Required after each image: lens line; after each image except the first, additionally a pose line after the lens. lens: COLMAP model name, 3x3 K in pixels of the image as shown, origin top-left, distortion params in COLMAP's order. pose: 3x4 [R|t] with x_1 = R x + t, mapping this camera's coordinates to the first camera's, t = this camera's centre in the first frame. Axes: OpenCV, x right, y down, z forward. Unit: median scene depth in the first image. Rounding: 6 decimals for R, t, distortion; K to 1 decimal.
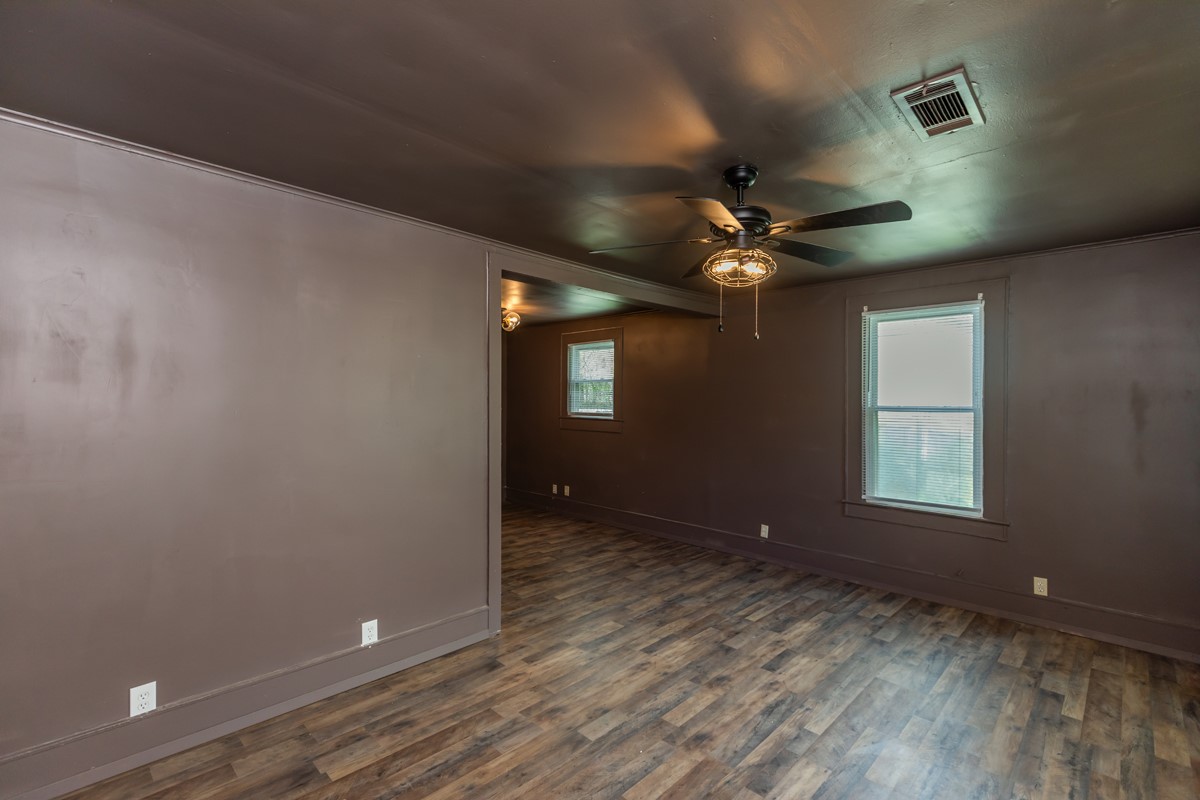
lens RADIAL K [[532.4, 0, 600.0], [0, 532.4, 400.0], [0, 0, 1]] dist [0.002526, -0.000203]
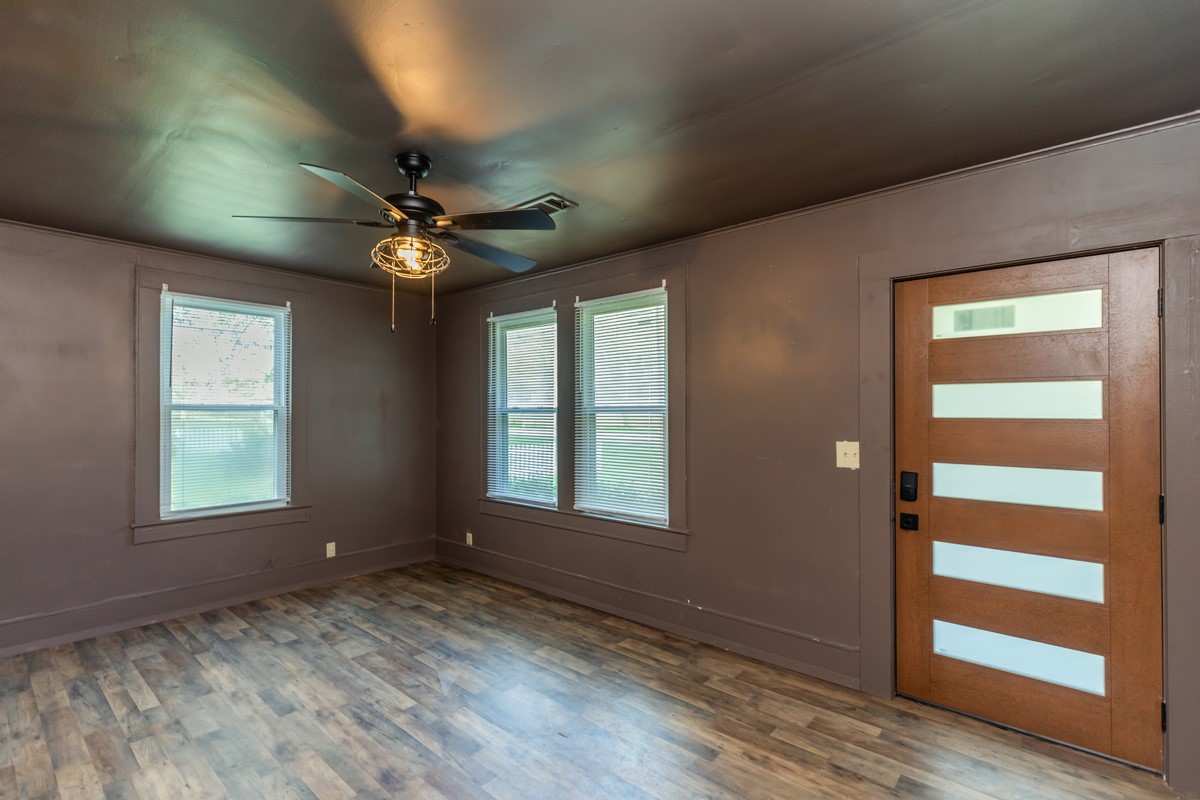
lens RADIAL K [[547.7, 0, 594.9], [0, 547.7, 403.8], [0, 0, 1]] dist [0.003488, 0.000595]
pose [[-0.057082, 0.003822, 0.998362, -0.515320], [-0.006267, 0.999972, -0.004187, 0.013106], [-0.998350, -0.006495, -0.057056, 0.497815]]
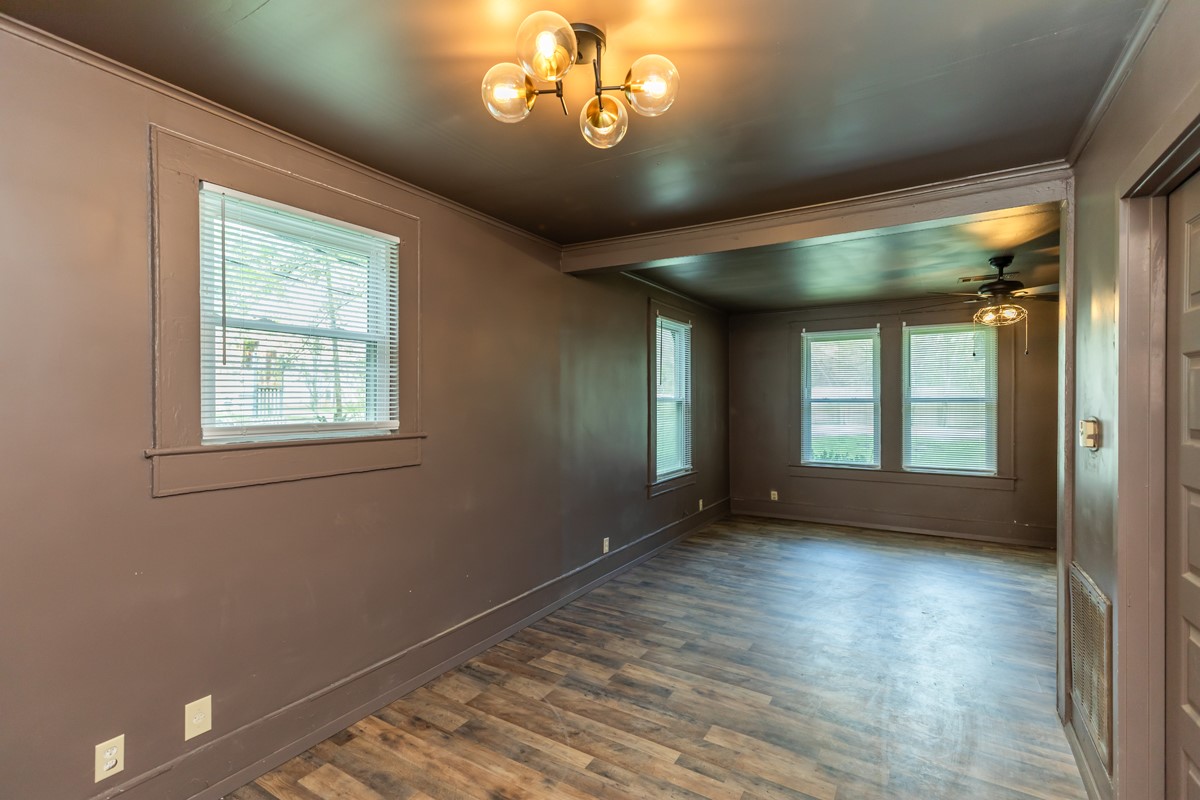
lens RADIAL K [[532.4, 0, 600.0], [0, 532.4, 400.0], [0, 0, 1]] dist [0.002526, -0.000203]
pose [[-0.213652, -0.011613, 0.976841, -0.771783], [-0.005784, 0.999927, 0.010623, 0.008400], [-0.976893, -0.003381, -0.213703, 1.783753]]
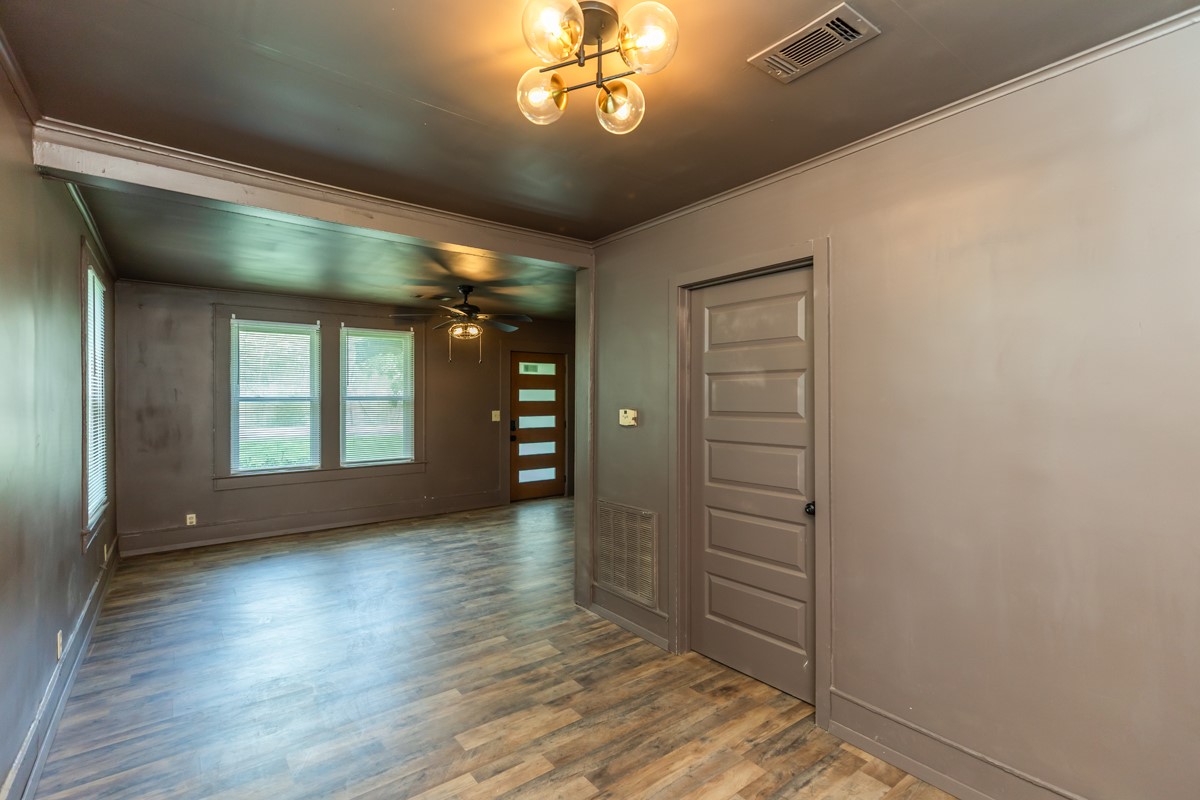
lens RADIAL K [[557.3, 0, 584.5], [0, 557.3, 401.4], [0, 0, 1]] dist [0.001823, 0.000512]
pose [[-0.987130, -0.008690, 0.159682, -0.391926], [-0.008166, 0.999959, 0.003933, 0.016948], [-0.159710, 0.002579, -0.987161, 2.153592]]
